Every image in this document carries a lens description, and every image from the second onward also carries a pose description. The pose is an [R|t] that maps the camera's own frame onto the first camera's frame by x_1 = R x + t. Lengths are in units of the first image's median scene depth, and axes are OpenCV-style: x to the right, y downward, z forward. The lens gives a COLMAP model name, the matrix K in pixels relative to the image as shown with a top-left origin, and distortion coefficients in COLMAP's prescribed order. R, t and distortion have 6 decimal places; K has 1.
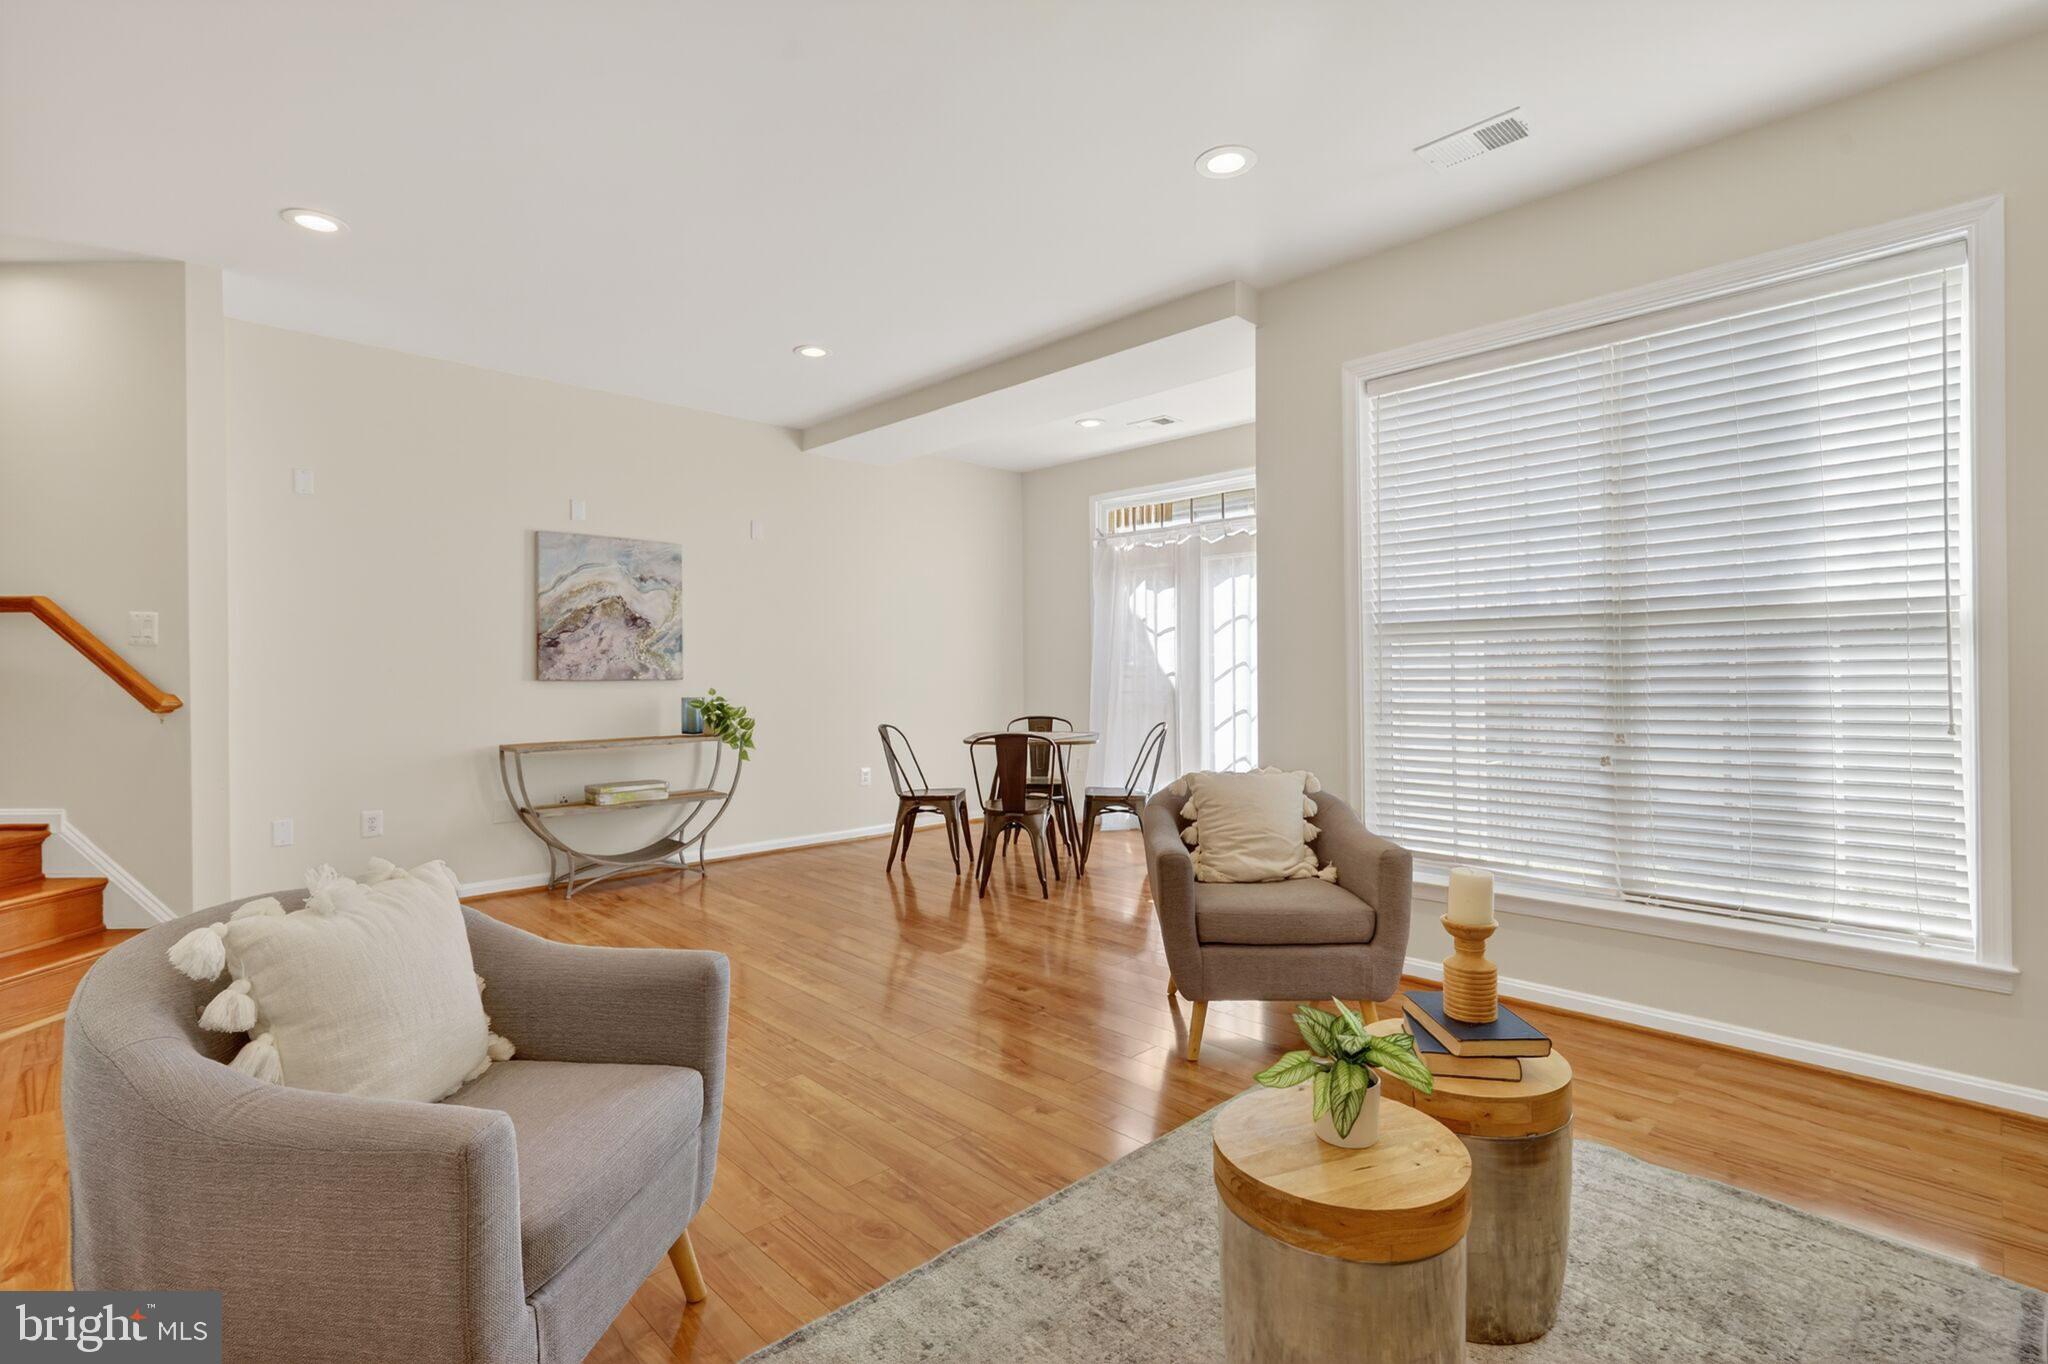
lens RADIAL K [[932.6, 0, 1011.8], [0, 932.6, 670.7], [0, 0, 1]] dist [0.000441, 0.000116]
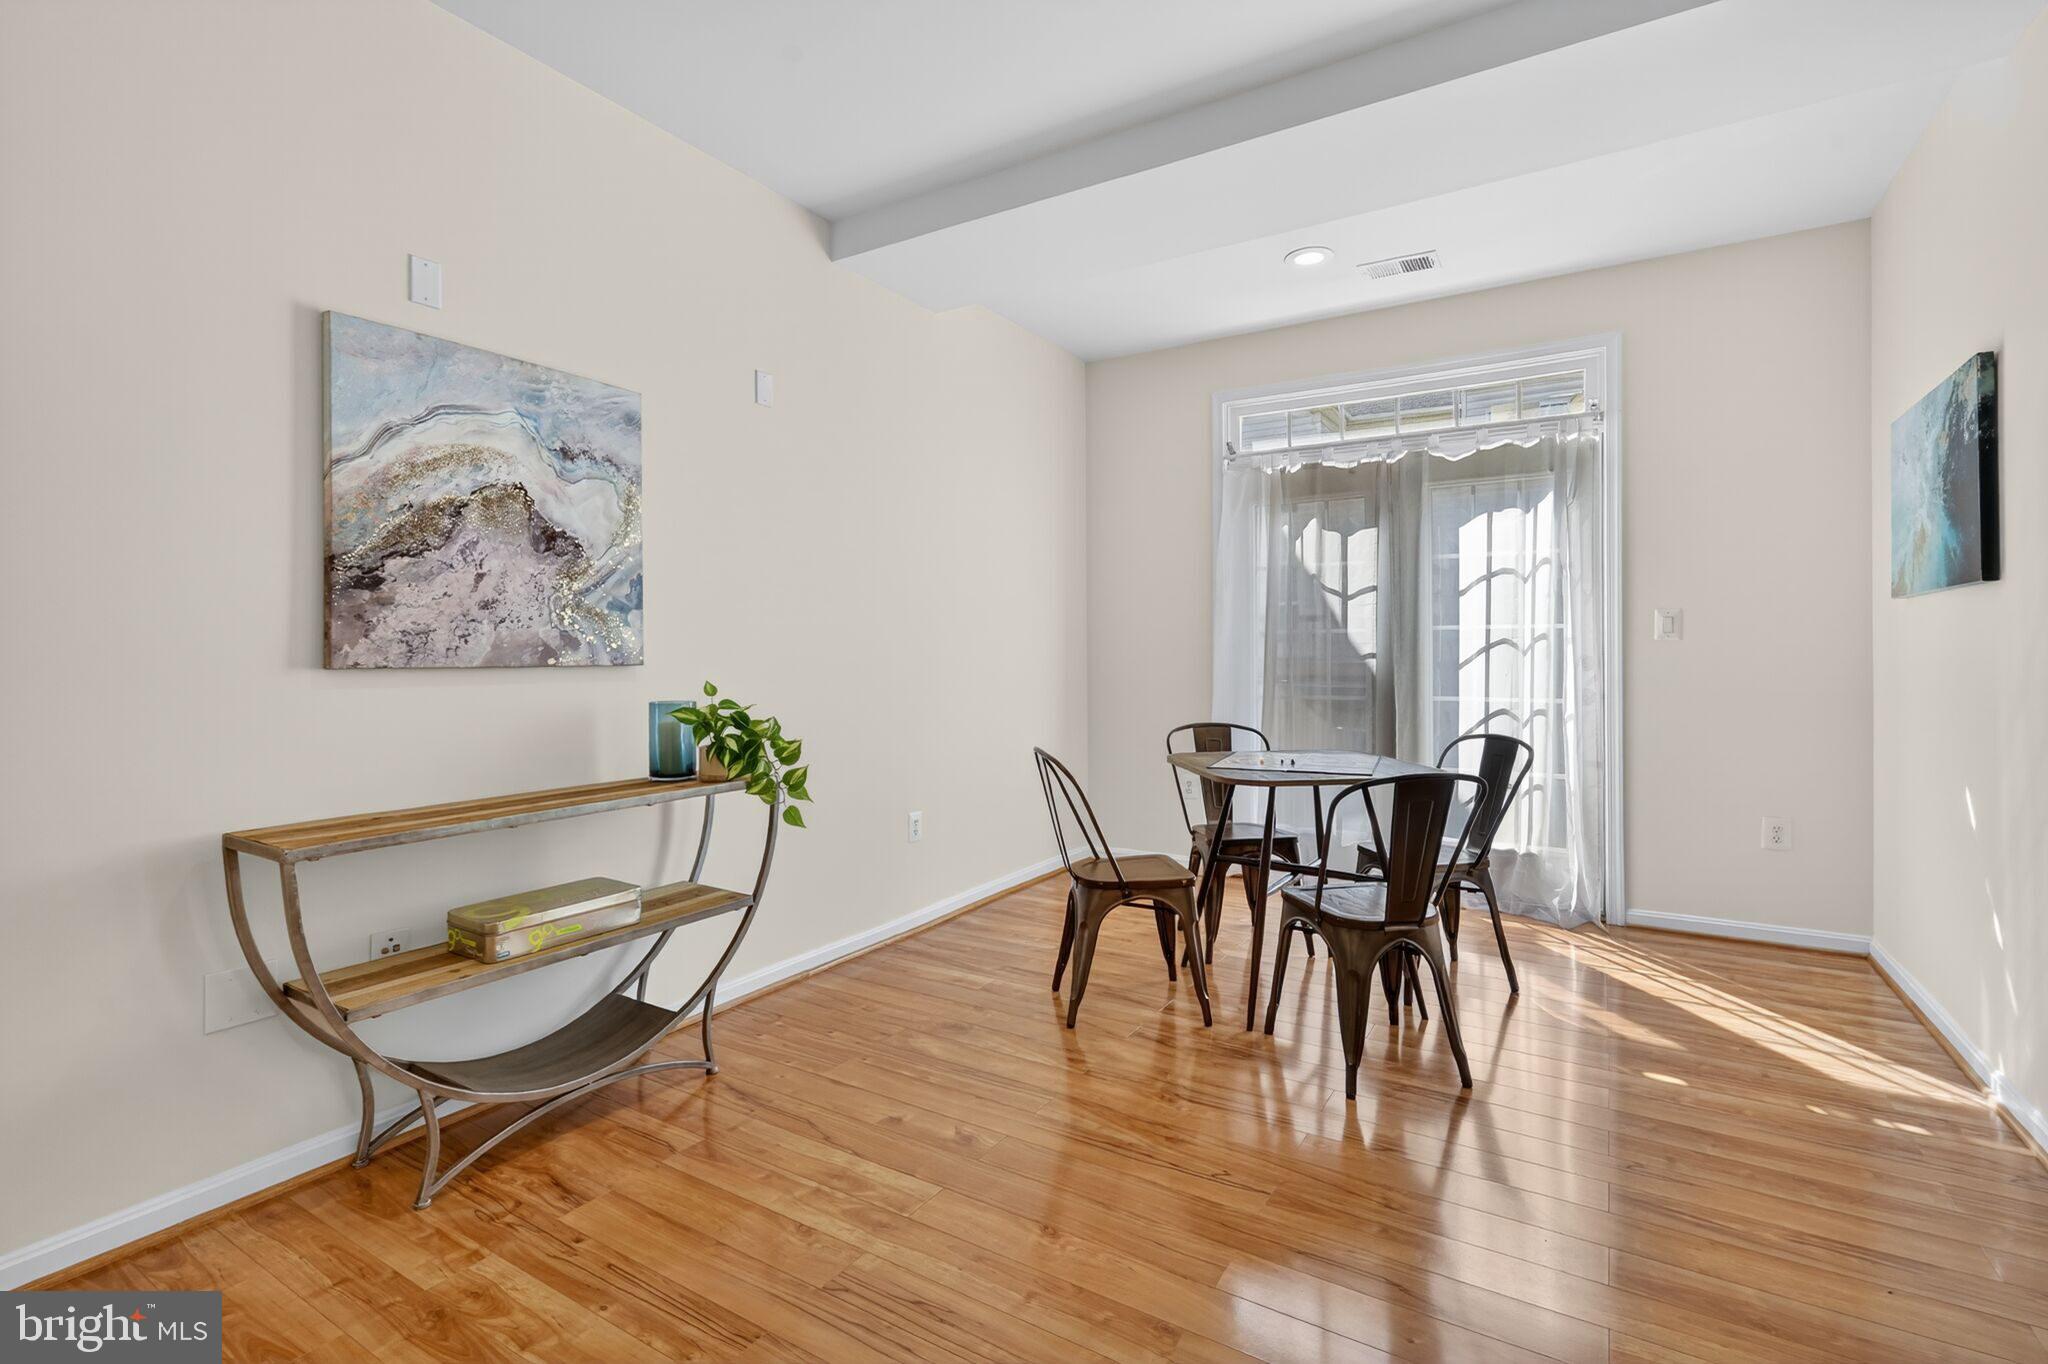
lens RADIAL K [[944.2, 0, 1022.9], [0, 944.2, 650.9], [0, 0, 1]] dist [0.001036, 0.000148]
pose [[0.969517, 0.002229, 0.245013, -0.292108], [-0.001581, 0.999995, -0.002842, 0.003128], [-0.245018, 0.002368, 0.969516, 0.484301]]
